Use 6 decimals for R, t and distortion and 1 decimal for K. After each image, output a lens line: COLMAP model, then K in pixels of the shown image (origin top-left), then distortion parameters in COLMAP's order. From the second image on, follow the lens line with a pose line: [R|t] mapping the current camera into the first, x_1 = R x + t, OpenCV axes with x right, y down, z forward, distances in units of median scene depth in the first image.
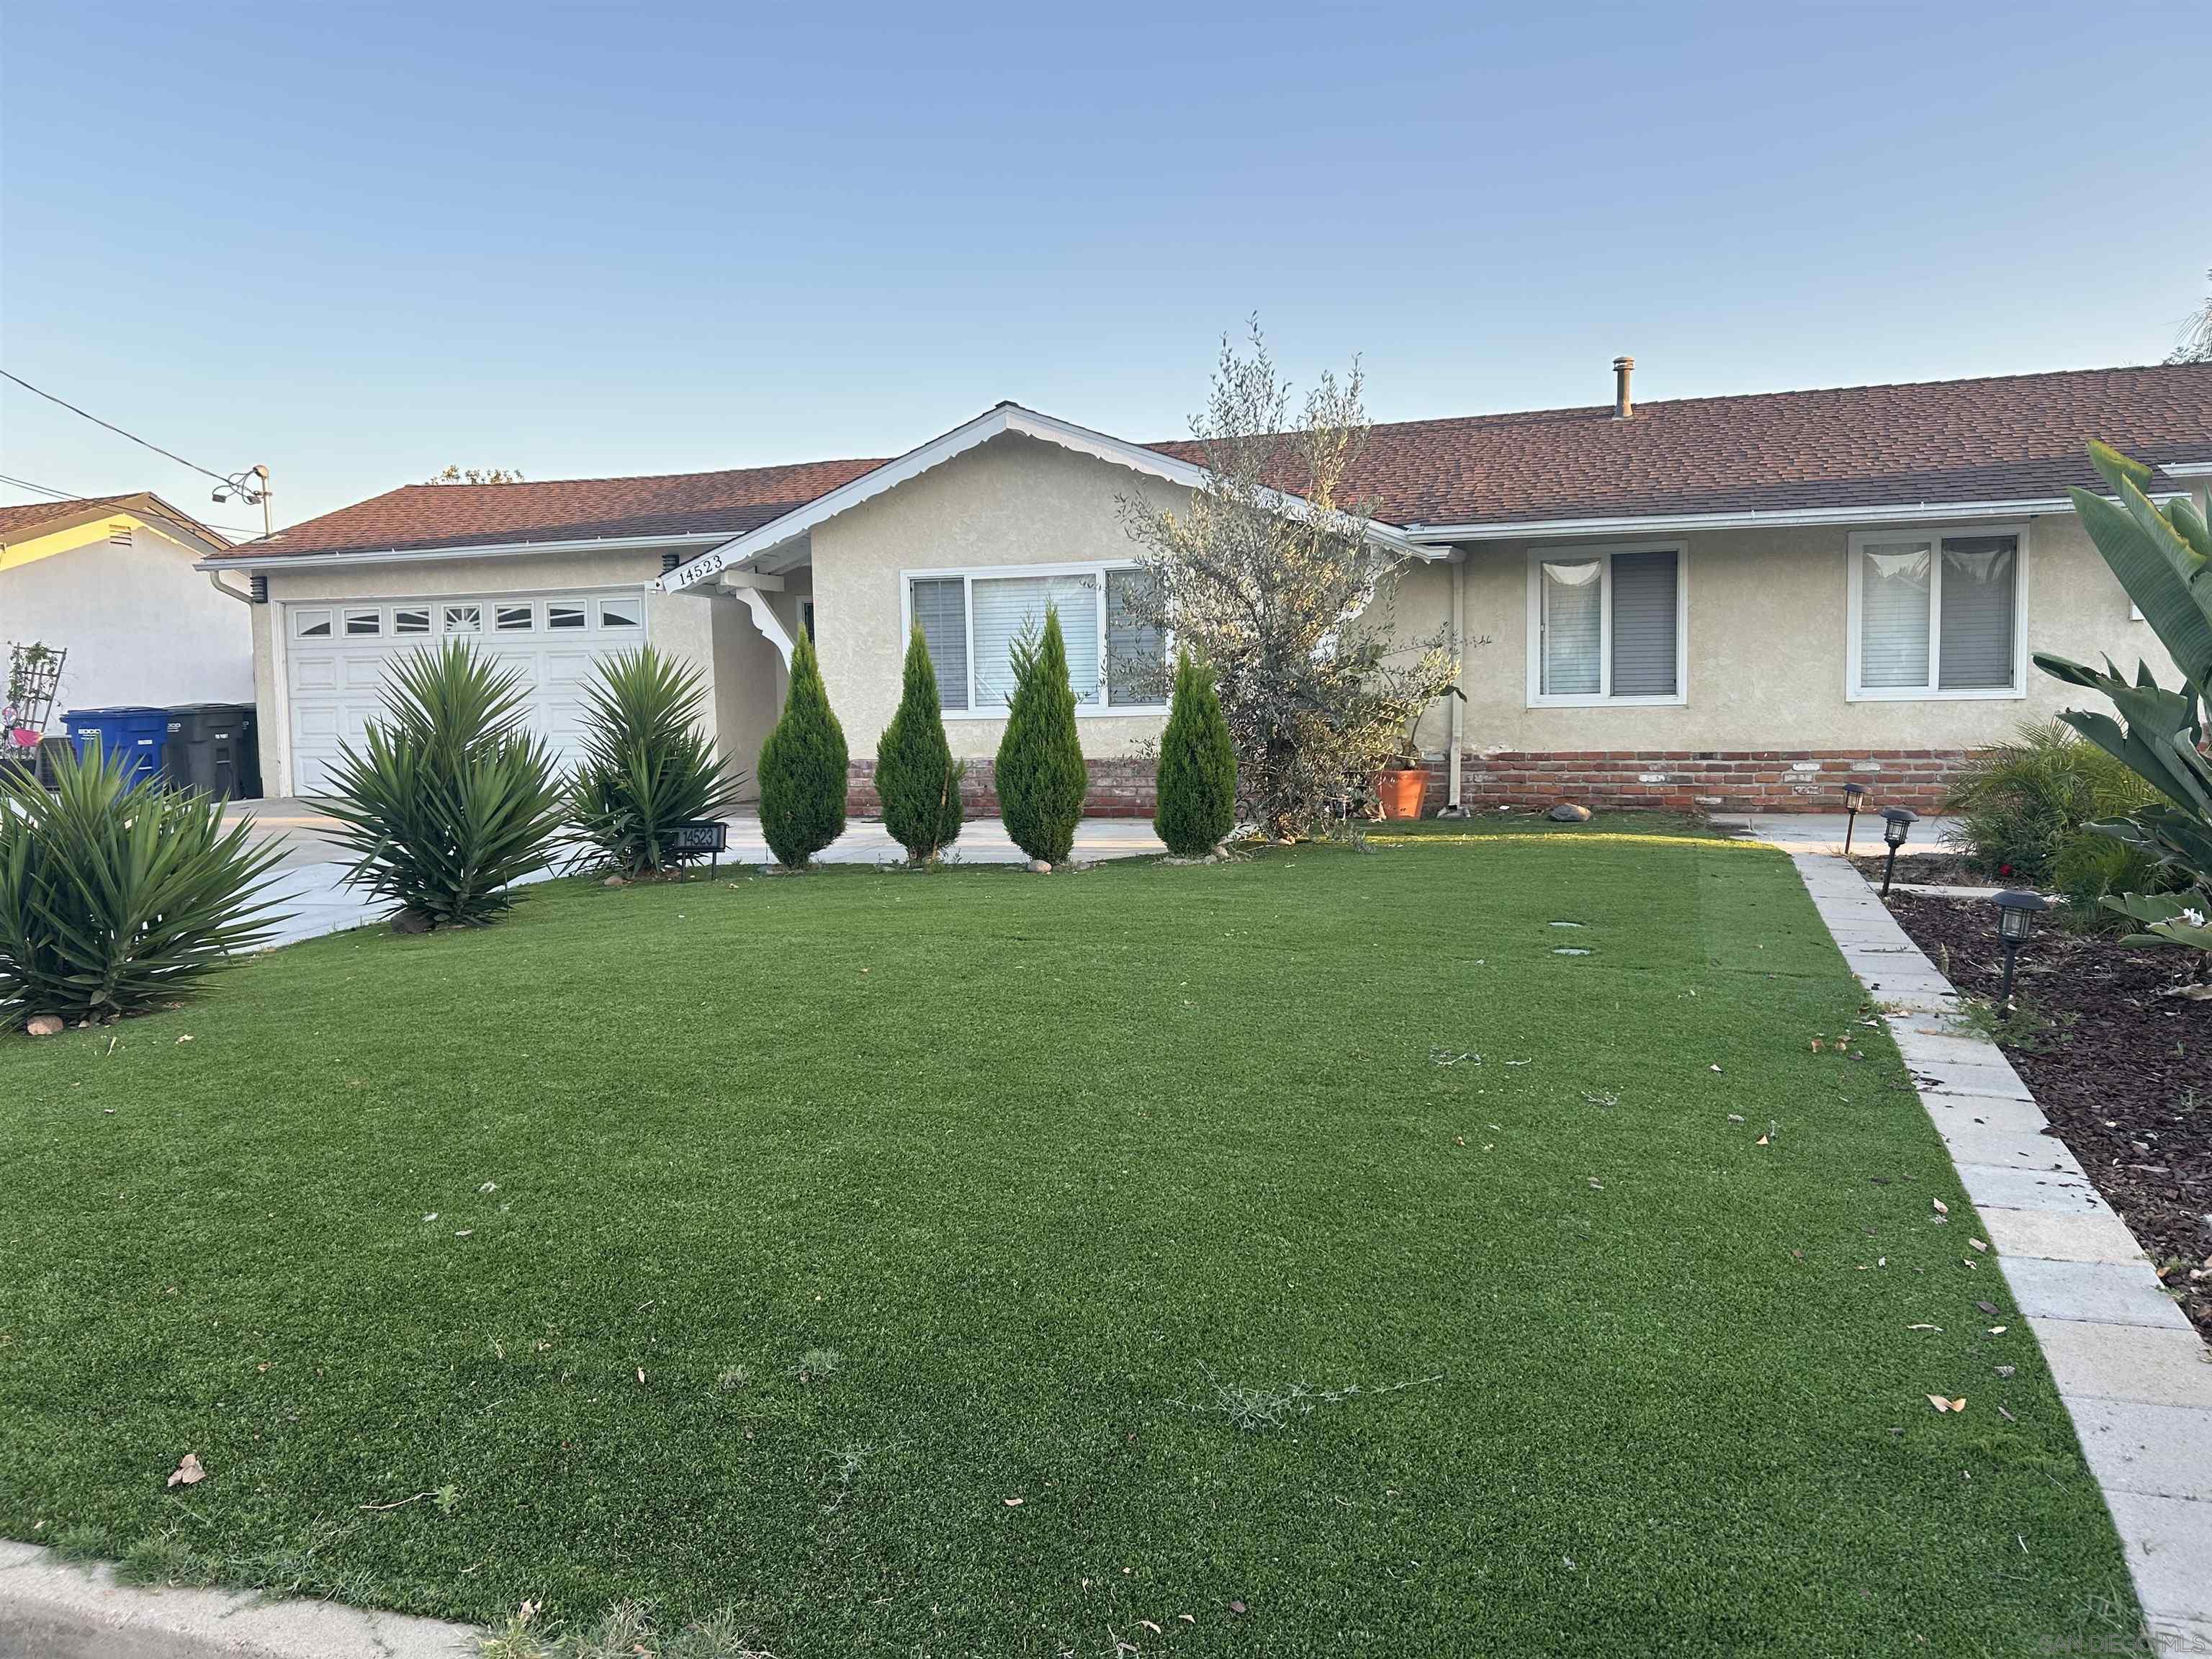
lens RADIAL K [[1656.6, 0, 1106.0], [0, 1656.6, 829.5], [0, 0, 1]] dist [0.022317, 0.001654]
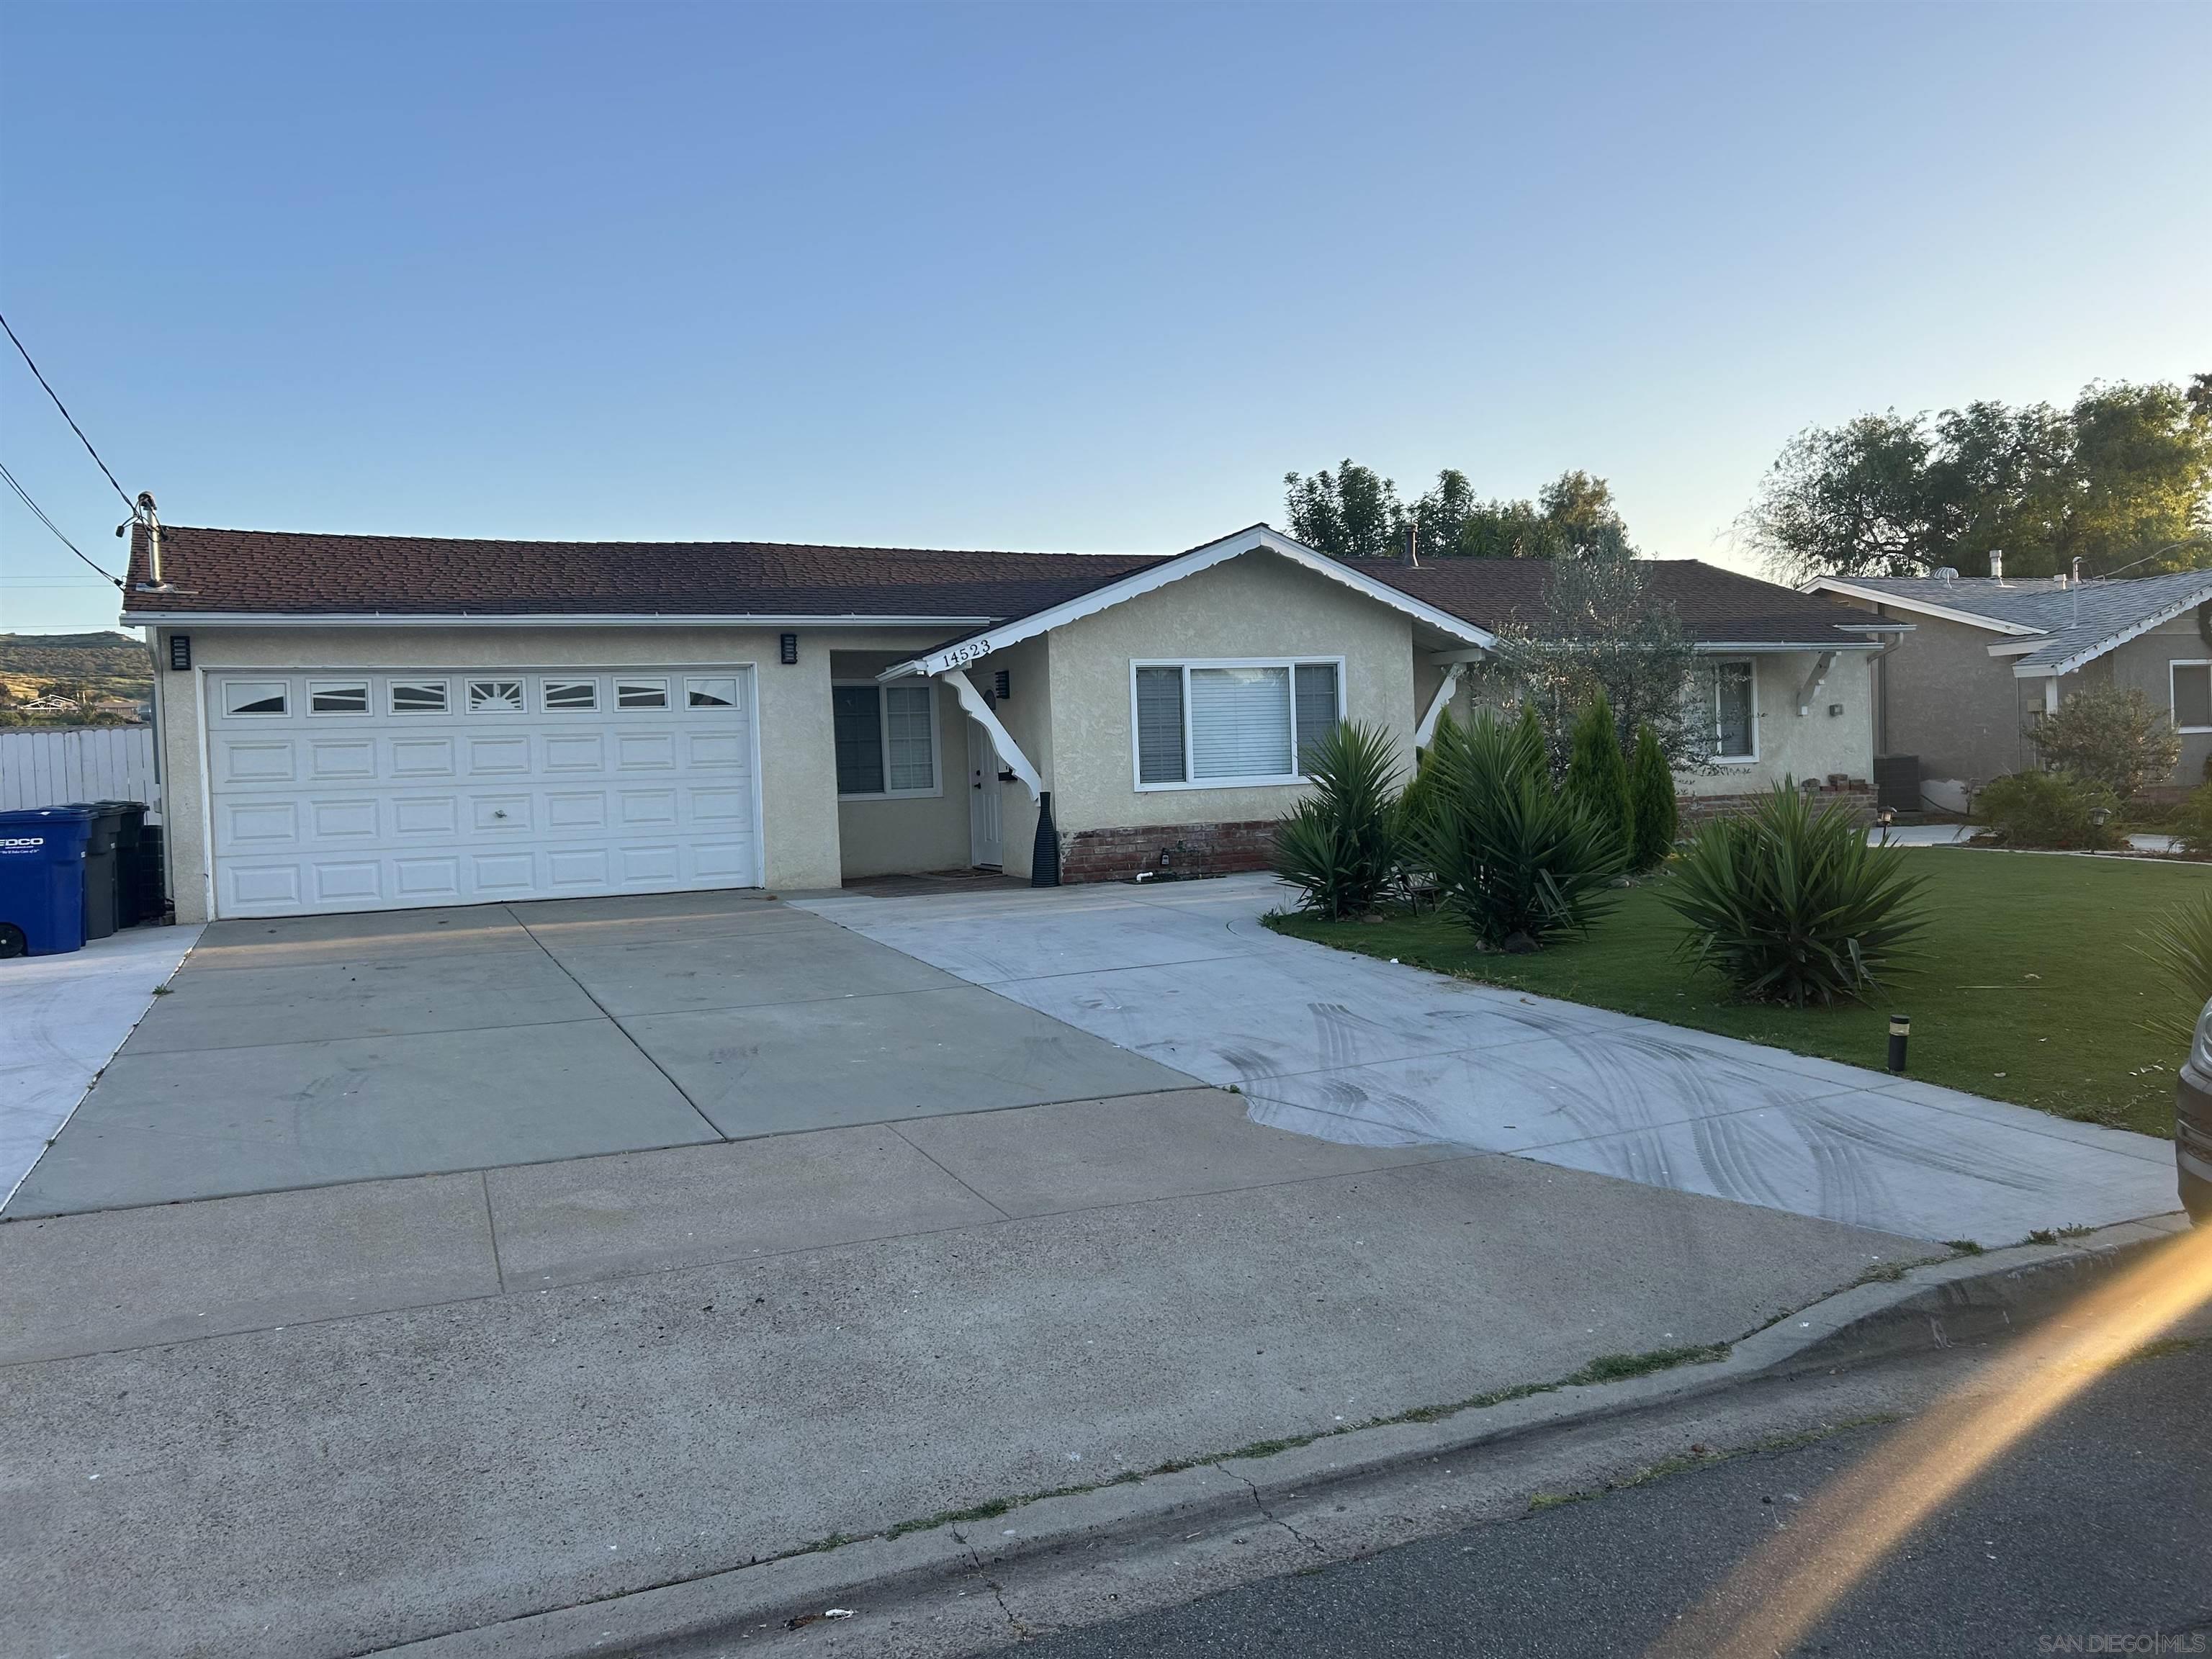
lens RADIAL K [[1628.9, 0, 1106.0], [0, 1628.9, 829.5], [0, 0, 1]] dist [0.060019, -0.005448]
pose [[0.759319, -0.033439, 0.649859, -0.772766], [0.075107, 0.996508, -0.036482, -0.001996], [-0.646370, 0.076510, 0.759179, 0.162054]]
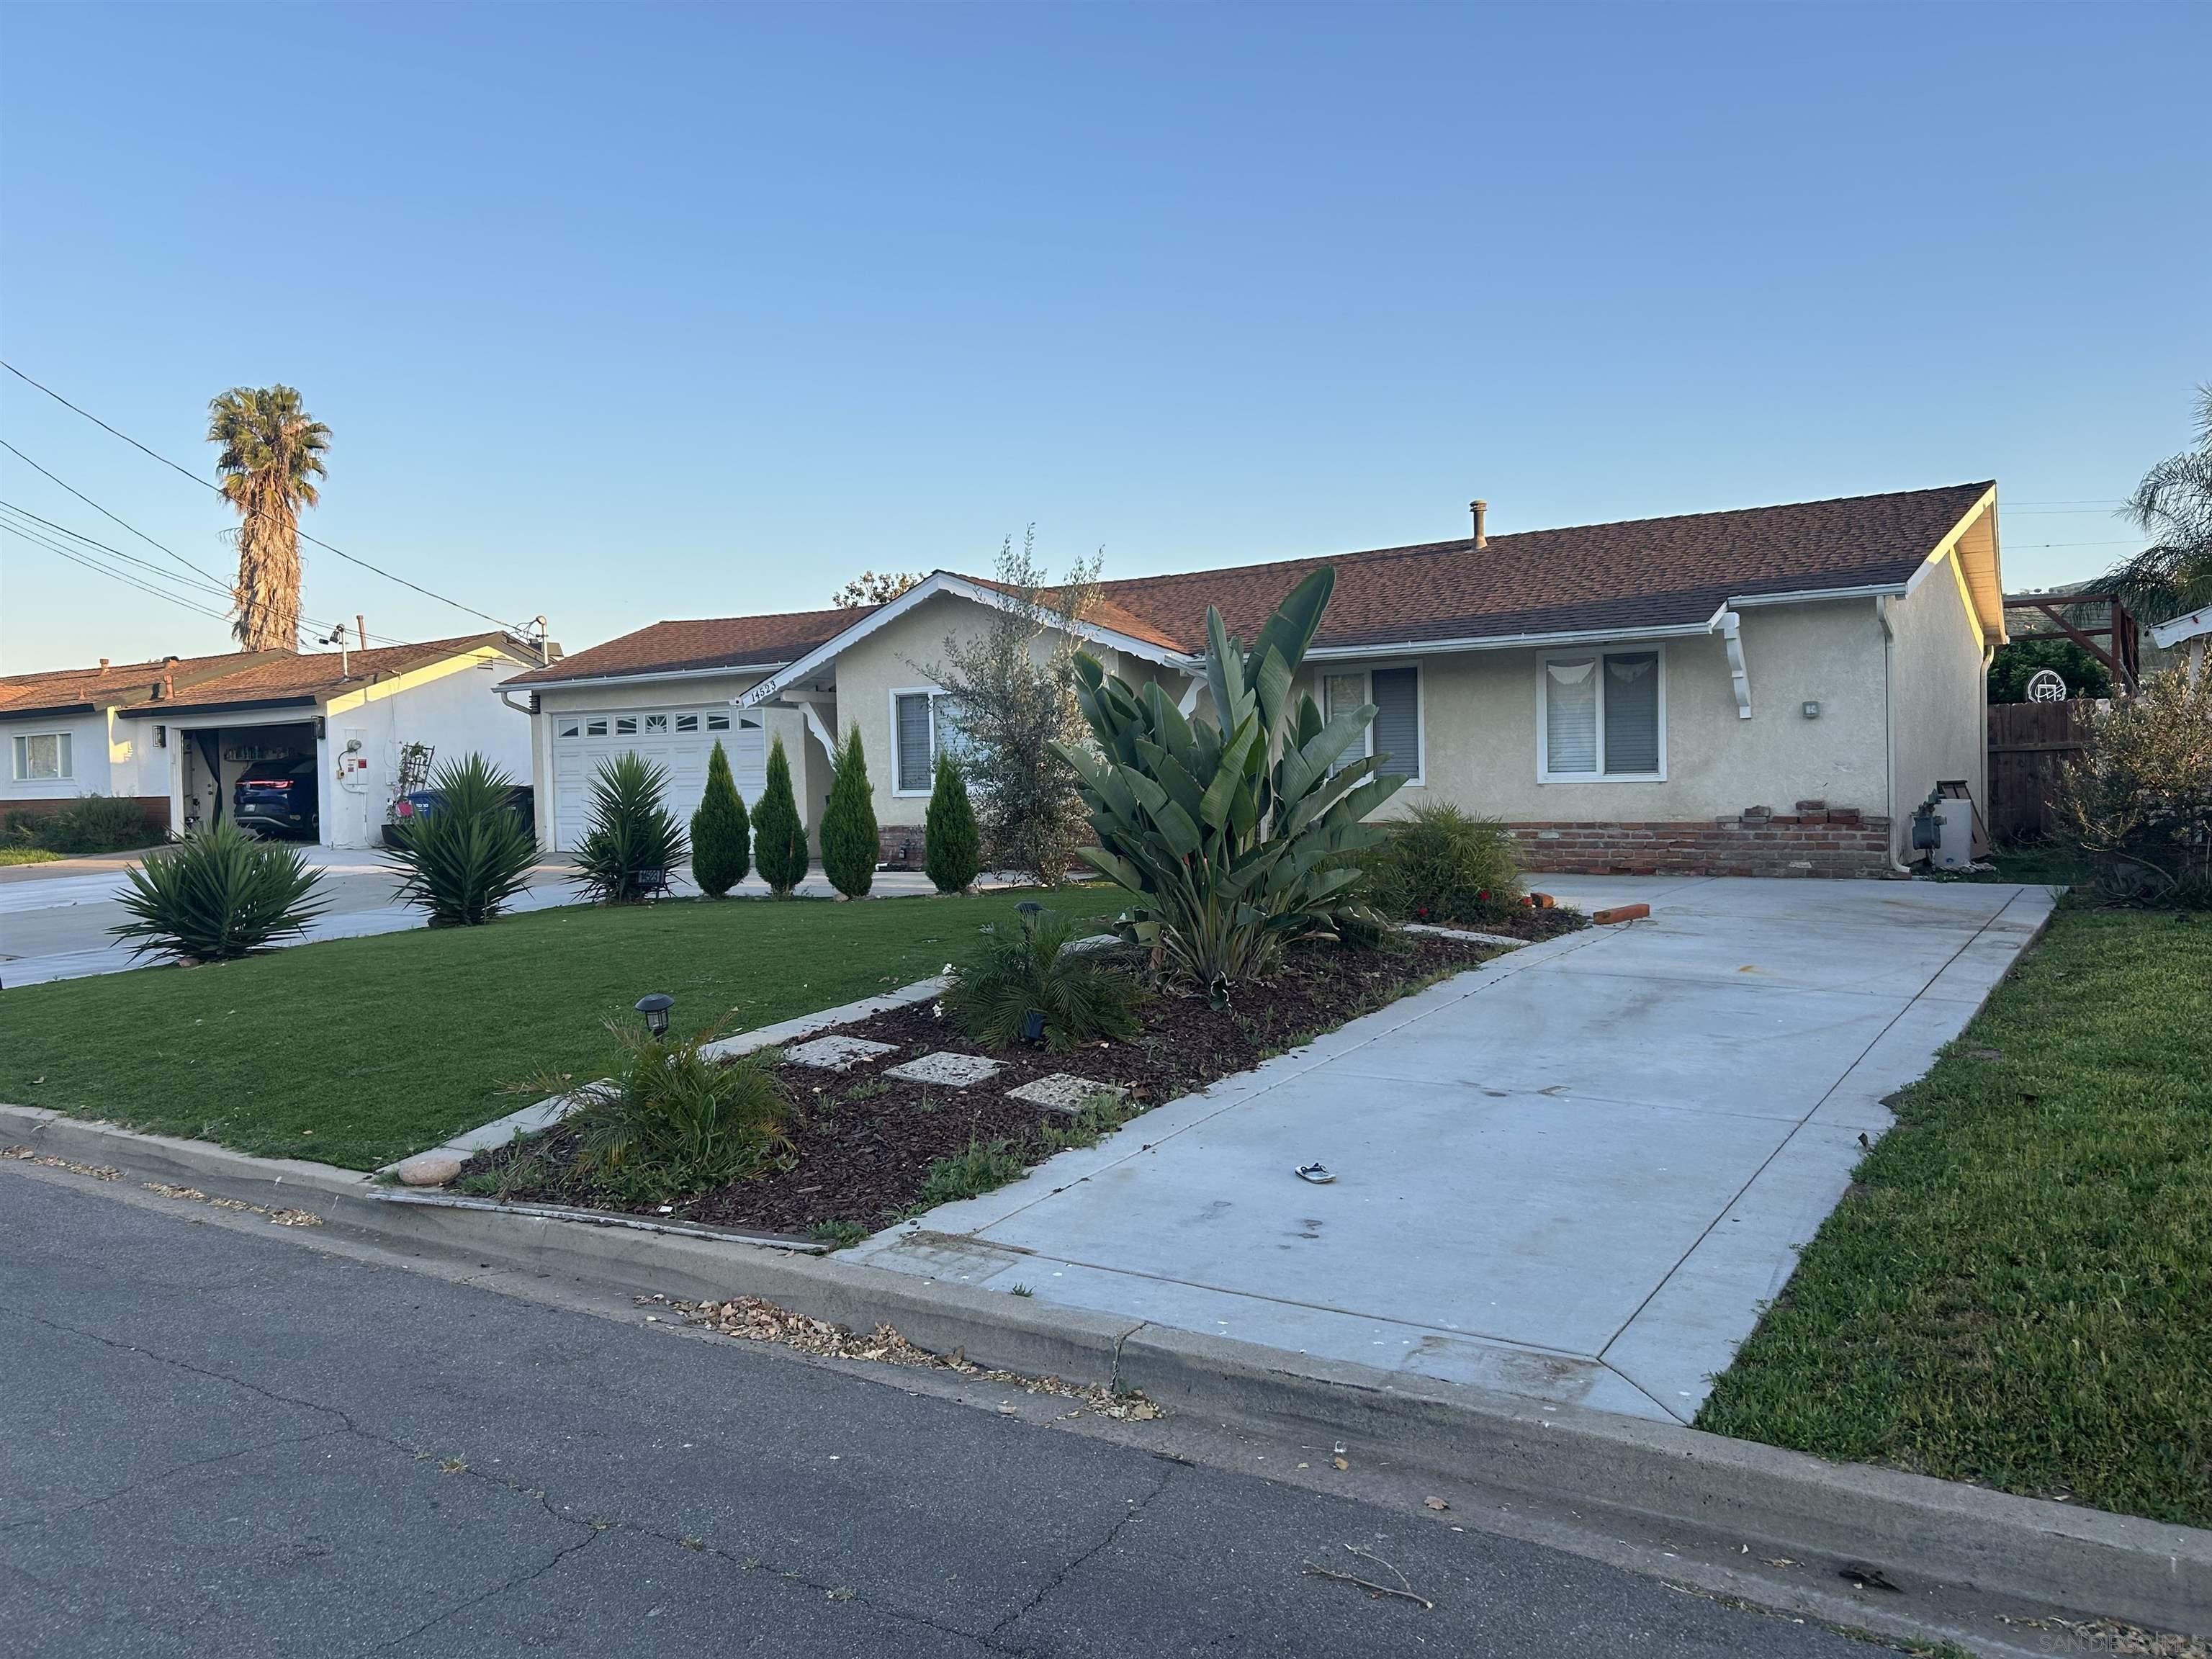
lens RADIAL K [[1628.9, 0, 1106.0], [0, 1628.9, 829.5], [0, 0, 1]] dist [0.060019, -0.005448]
pose [[0.962956, 0.003480, -0.269636, 0.373296], [-0.013878, 0.999231, -0.036664, 0.006390], [0.269301, 0.039047, 0.962264, -0.225609]]
